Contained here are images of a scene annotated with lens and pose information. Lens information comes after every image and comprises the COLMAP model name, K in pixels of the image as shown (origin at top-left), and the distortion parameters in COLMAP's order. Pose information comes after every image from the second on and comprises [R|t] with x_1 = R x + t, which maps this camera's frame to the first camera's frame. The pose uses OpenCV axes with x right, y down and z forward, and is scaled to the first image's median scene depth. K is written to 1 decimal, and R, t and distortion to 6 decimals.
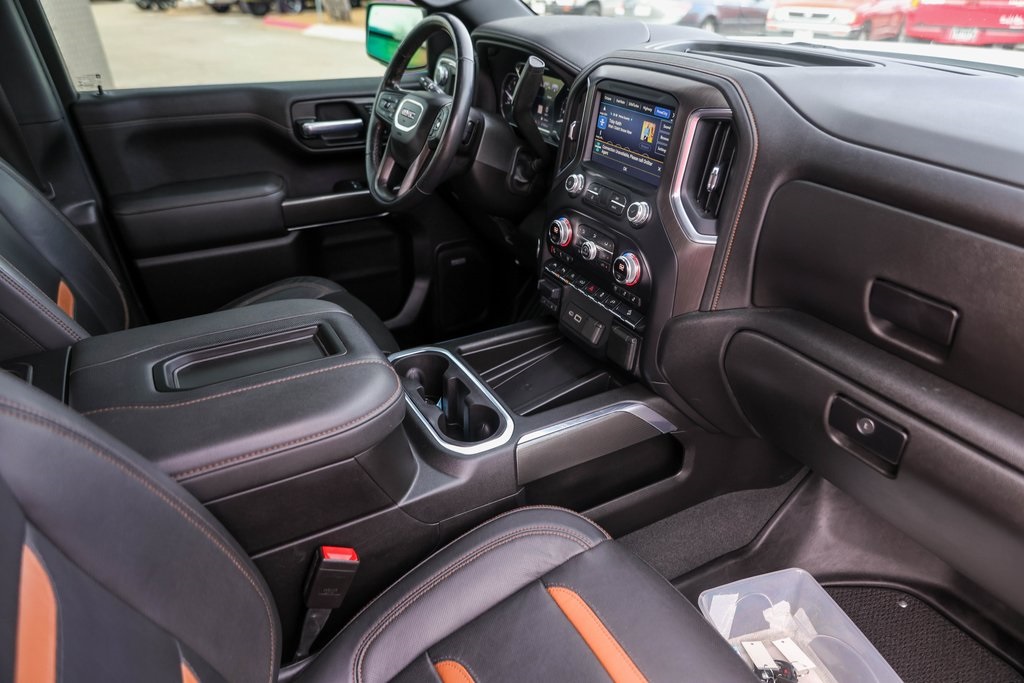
lens RADIAL K [[682.6, 0, 512.0], [0, 682.6, 341.5], [0, 0, 1]] dist [-0.020743, -0.000326]
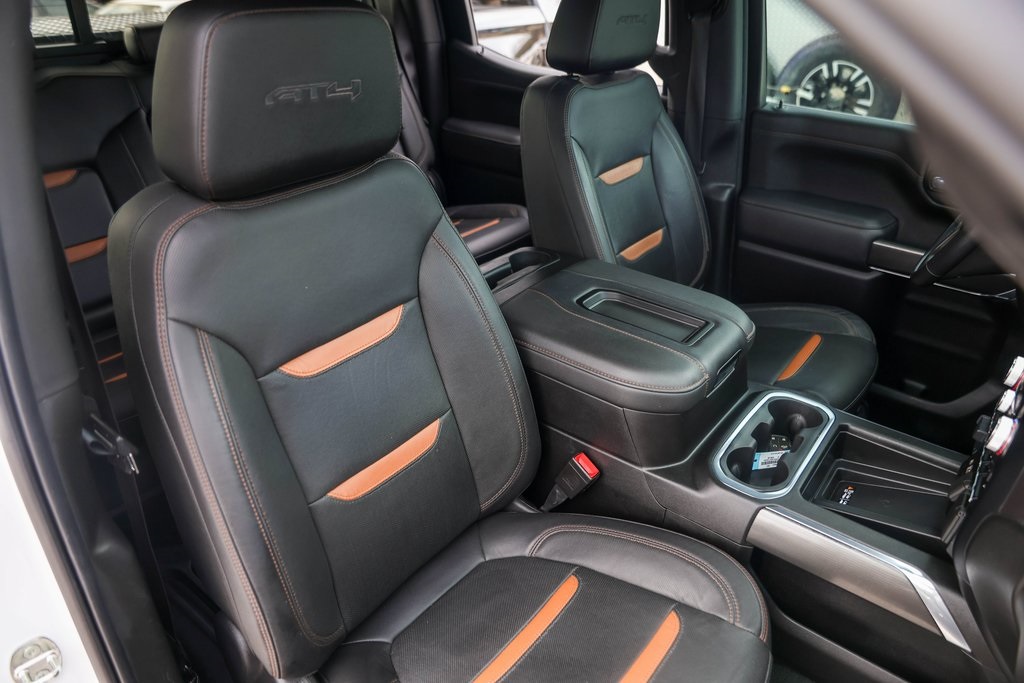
lens RADIAL K [[682.6, 0, 512.0], [0, 682.6, 341.5], [0, 0, 1]] dist [-0.020743, -0.000326]
pose [[0.383864, 0.454645, -0.803708, 0.382469], [-0.458398, 0.849390, 0.261548, -0.102690], [0.801574, 0.268019, 0.534458, 0.062116]]
